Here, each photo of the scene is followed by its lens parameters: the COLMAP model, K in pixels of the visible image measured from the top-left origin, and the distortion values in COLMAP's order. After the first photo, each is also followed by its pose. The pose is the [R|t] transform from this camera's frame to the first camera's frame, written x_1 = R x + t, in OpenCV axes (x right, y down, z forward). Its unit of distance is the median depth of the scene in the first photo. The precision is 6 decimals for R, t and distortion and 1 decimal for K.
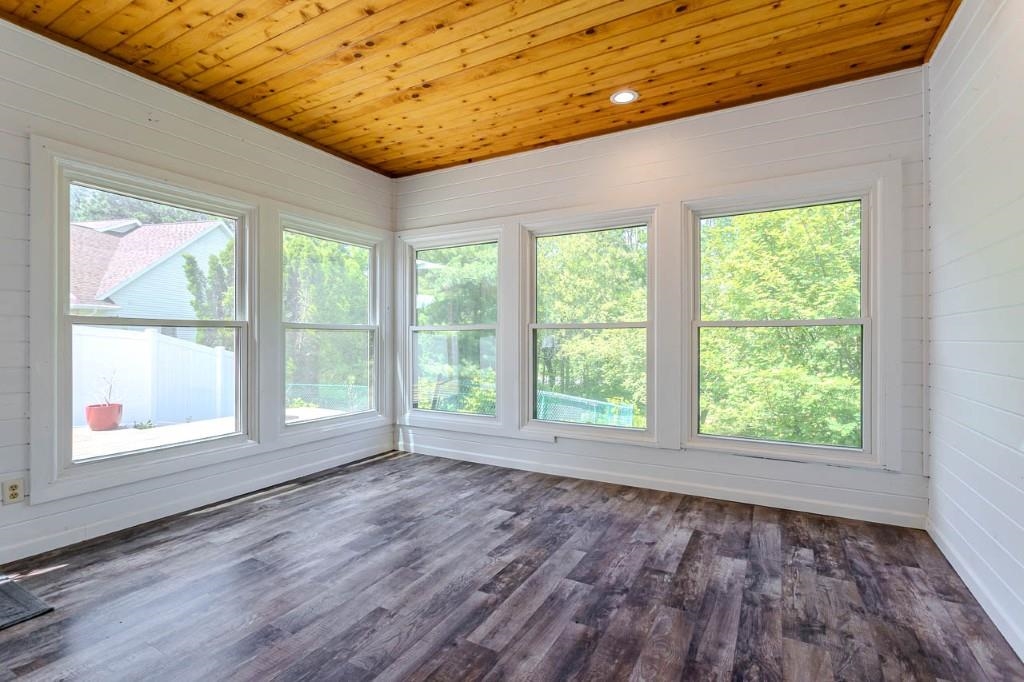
lens RADIAL K [[487.7, 0, 508.4], [0, 487.7, 338.8], [0, 0, 1]] dist [0.002781, 0.000007]
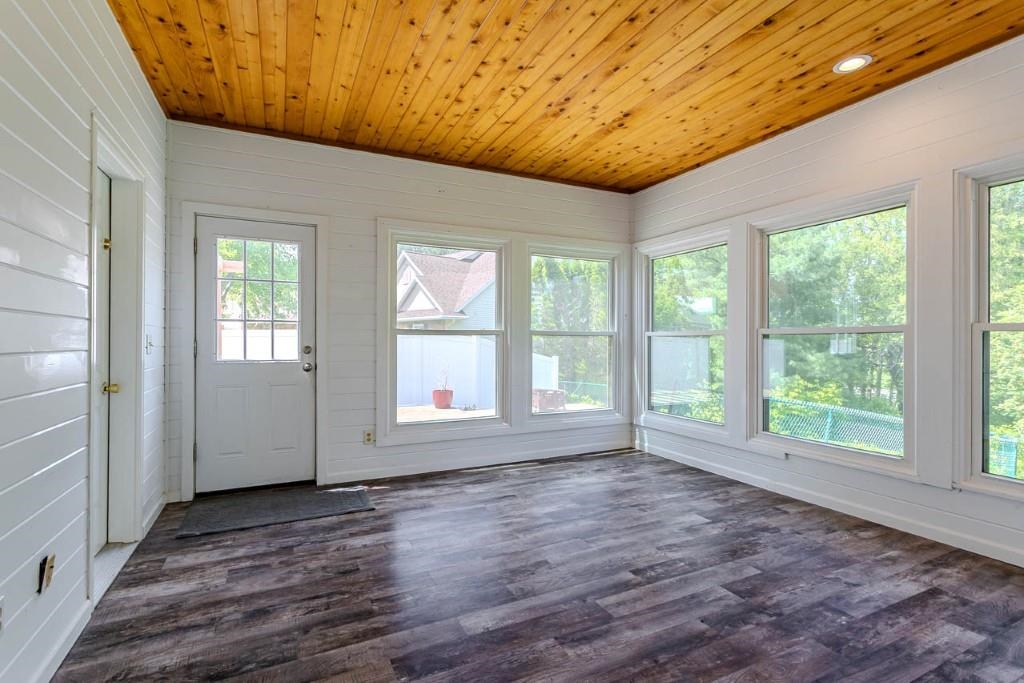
lens RADIAL K [[487.7, 0, 500.2], [0, 487.7, 342.1], [0, 0, 1]] dist [0.002781, 0.000007]
pose [[0.810937, 0.002077, -0.585130, 0.237432], [-0.000989, 0.999997, 0.002180, -0.009498], [0.585133, -0.001189, 0.810937, -0.056107]]
